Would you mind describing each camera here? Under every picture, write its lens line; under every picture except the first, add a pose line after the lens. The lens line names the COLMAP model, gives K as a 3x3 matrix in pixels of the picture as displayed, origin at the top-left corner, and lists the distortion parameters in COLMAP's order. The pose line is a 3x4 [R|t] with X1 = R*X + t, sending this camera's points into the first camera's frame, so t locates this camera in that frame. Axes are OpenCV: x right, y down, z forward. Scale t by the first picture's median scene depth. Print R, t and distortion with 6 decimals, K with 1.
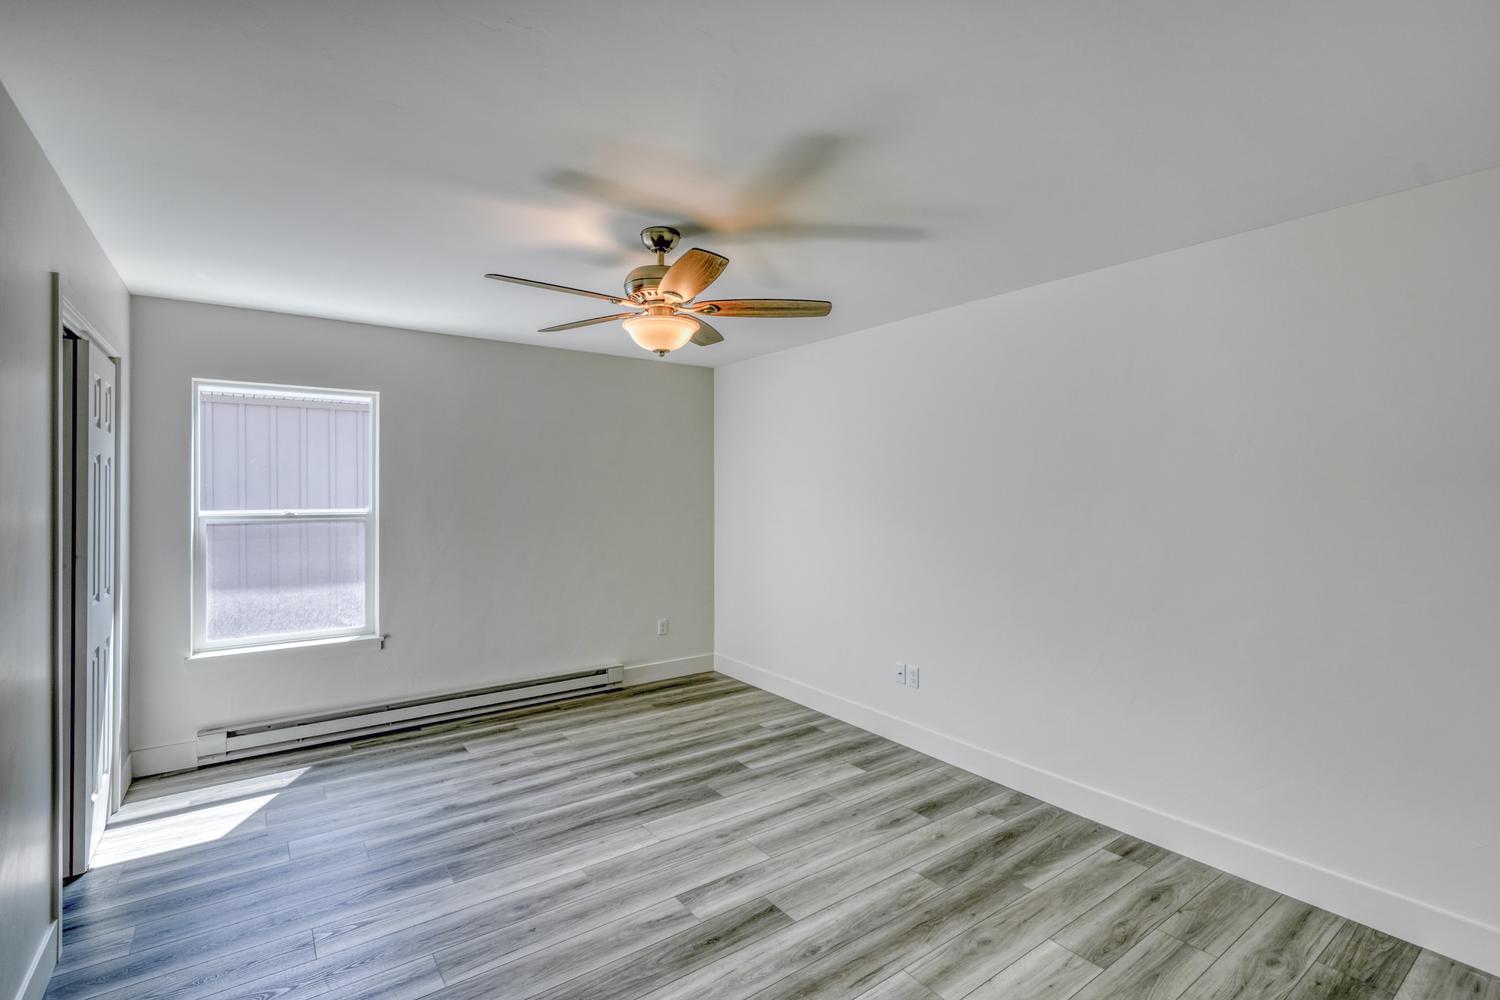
lens RADIAL K [[690.3, 0, 748.4], [0, 690.3, 492.2], [0, 0, 1]] dist [0.000364, 0.000066]
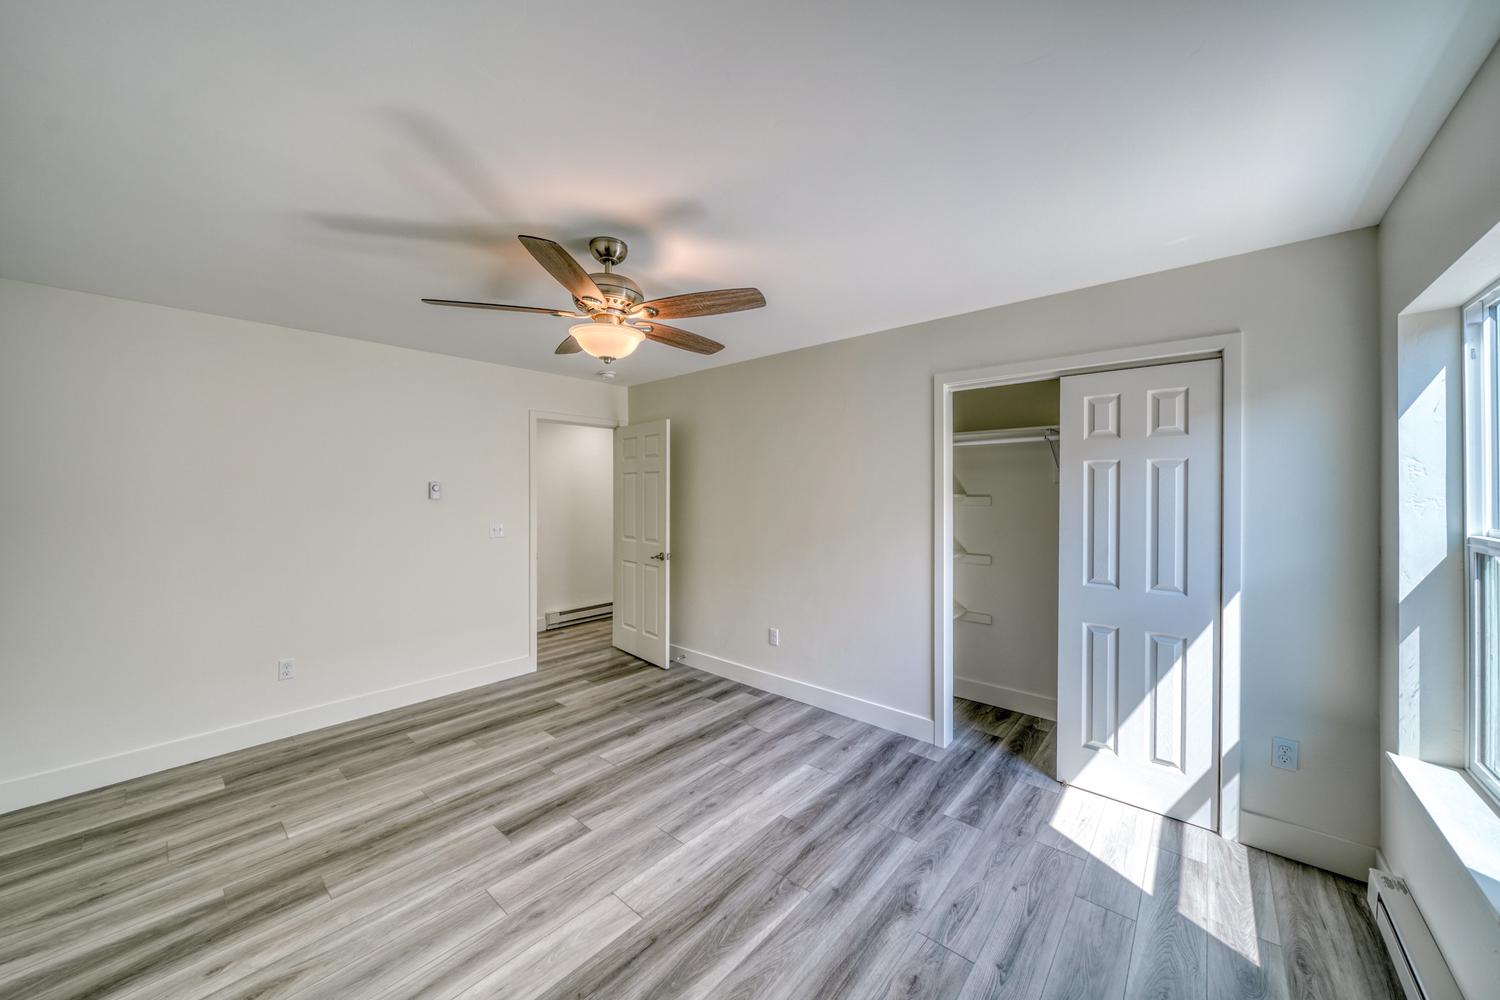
lens RADIAL K [[501.1, 0, 750.5], [0, 501.1, 496.0], [0, 0, 1]] dist [-0.000067, -0.000009]
pose [[-0.970638, 0.001159, -0.240542, -0.154990], [0.000168, 0.999991, 0.004140, -0.003311], [0.240544, 0.003978, -0.970630, 1.792045]]
